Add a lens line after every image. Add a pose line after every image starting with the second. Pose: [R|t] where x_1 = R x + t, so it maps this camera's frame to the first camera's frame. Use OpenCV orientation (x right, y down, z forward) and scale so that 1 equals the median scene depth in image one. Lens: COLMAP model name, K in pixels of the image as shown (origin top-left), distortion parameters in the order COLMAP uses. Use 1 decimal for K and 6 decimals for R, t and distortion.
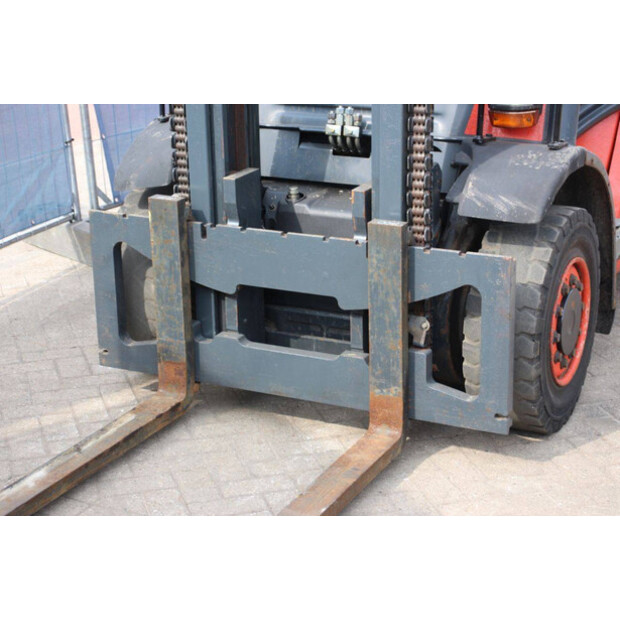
lens RADIAL K [[1332.6, 0, 320.5], [0, 1332.6, 312.1], [0, 0, 1]] dist [0.294924, 0.389772]
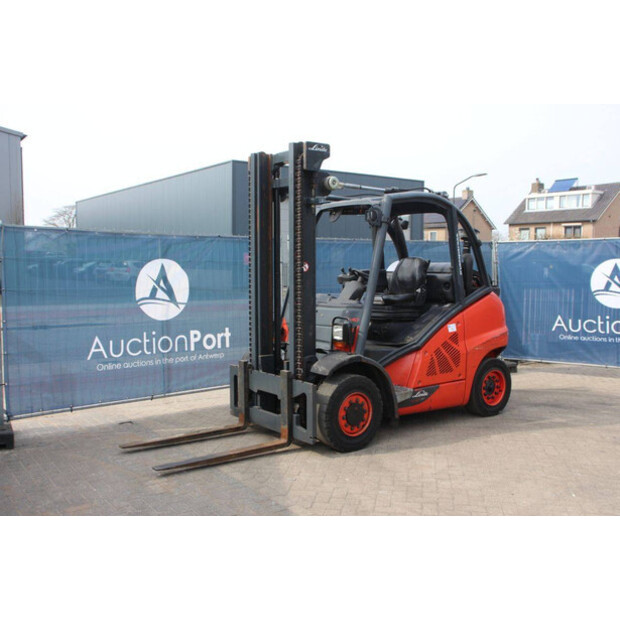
lens RADIAL K [[637.7, 0, 310.0], [0, 637.7, 310.0], [0, 0, 1]] dist [-0.048269, 0.033903]
pose [[0.895517, 0.044634, -0.442783, 0.703130], [-0.151156, 0.966313, -0.208303, 0.091749], [0.418570, 0.253468, 0.872097, -0.304274]]
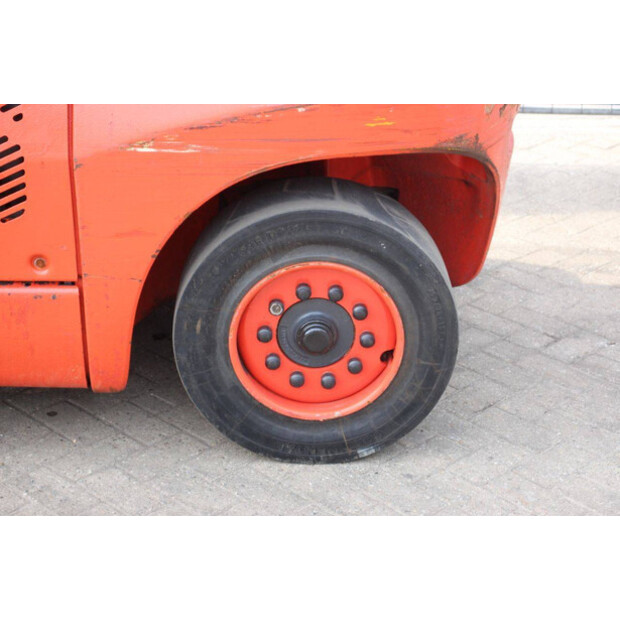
lens RADIAL K [[1392.1, 0, 310.0], [0, 1392.1, 310.0], [0, 0, 1]] dist [0.259166, 0.075725]
pose [[0.479515, 0.395840, -0.783183, 0.991123], [-0.301077, 0.912521, 0.276872, -0.364700], [0.824268, 0.103034, 0.556746, 1.011895]]
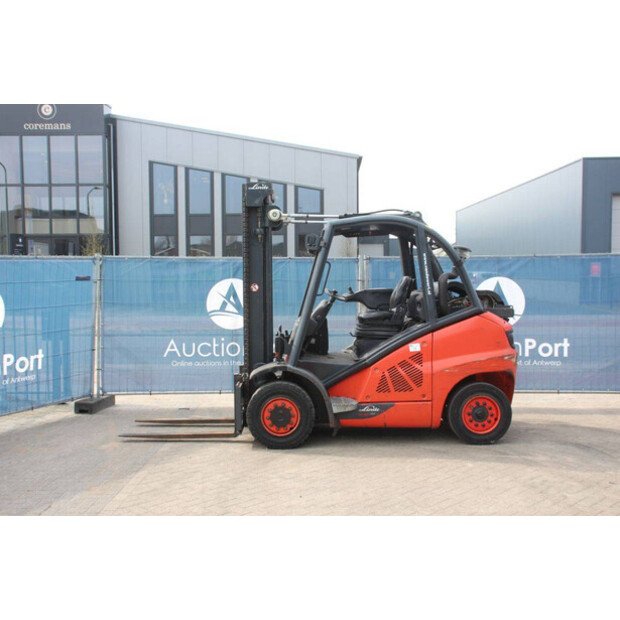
lens RADIAL K [[692.3, 0, 310.0], [0, 692.3, 310.0], [0, 0, 1]] dist [-0.014029, 0.017267]
pose [[0.462215, 0.053736, -0.885138, 1.731574], [-0.277995, 0.956626, -0.087091, -0.117370], [0.842067, 0.286319, 0.457105, 0.205034]]
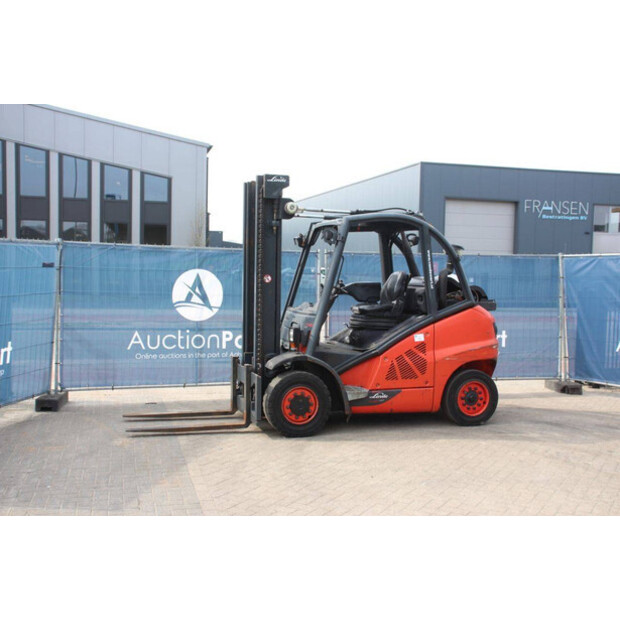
lens RADIAL K [[716.6, 0, 310.0], [0, 716.6, 310.0], [0, 0, 1]] dist [-0.002013, 0.006276]
pose [[0.690493, 0.064510, -0.720457, 1.503397], [-0.252413, 0.954894, -0.156414, 0.053955], [0.677870, 0.289855, 0.675630, -0.279408]]
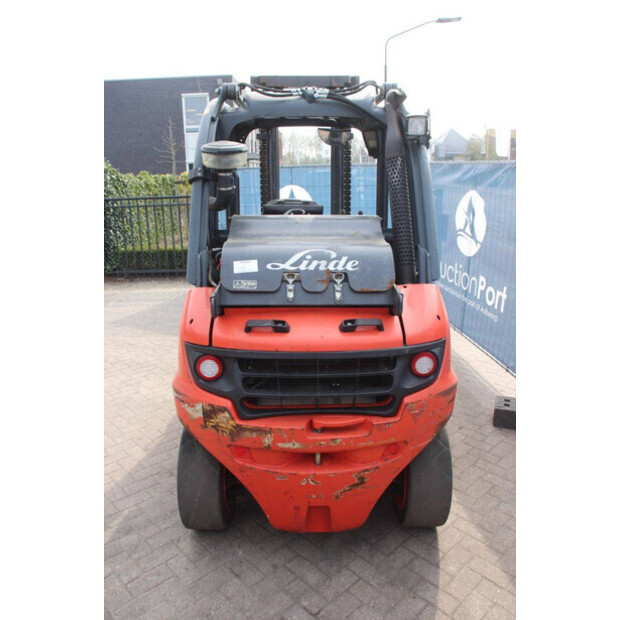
lens RADIAL K [[506.6, 0, 310.0], [0, 506.6, 310.0], [0, 0, 1]] dist [-0.167320, 0.149322]
pose [[-0.887360, 0.141709, -0.438761, 0.521468], [-0.126633, 0.840104, 0.527437, -0.699725], [0.443347, 0.523588, -0.727529, 1.898871]]
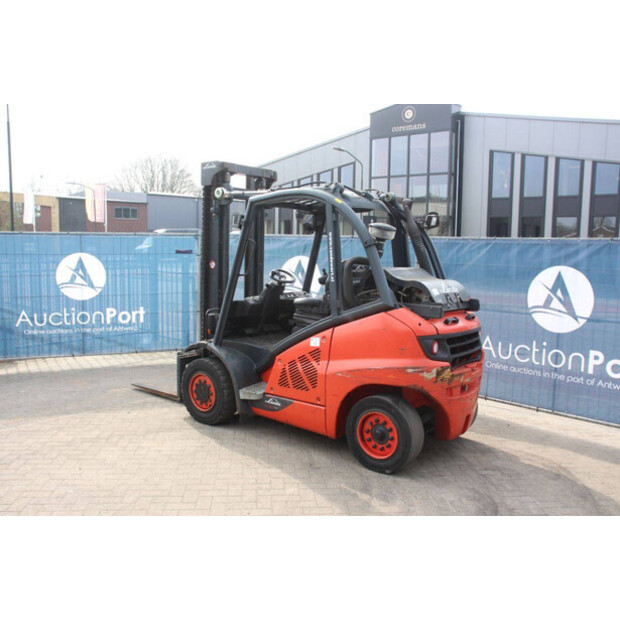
lens RADIAL K [[575.5, 0, 310.0], [0, 575.5, 310.0], [0, 0, 1]] dist [-0.081107, 0.015253]
pose [[-0.193887, 0.114082, -0.974368, 1.530177], [-0.327640, 0.928656, 0.173926, -0.530959], [0.924694, 0.352964, -0.142677, 1.394391]]
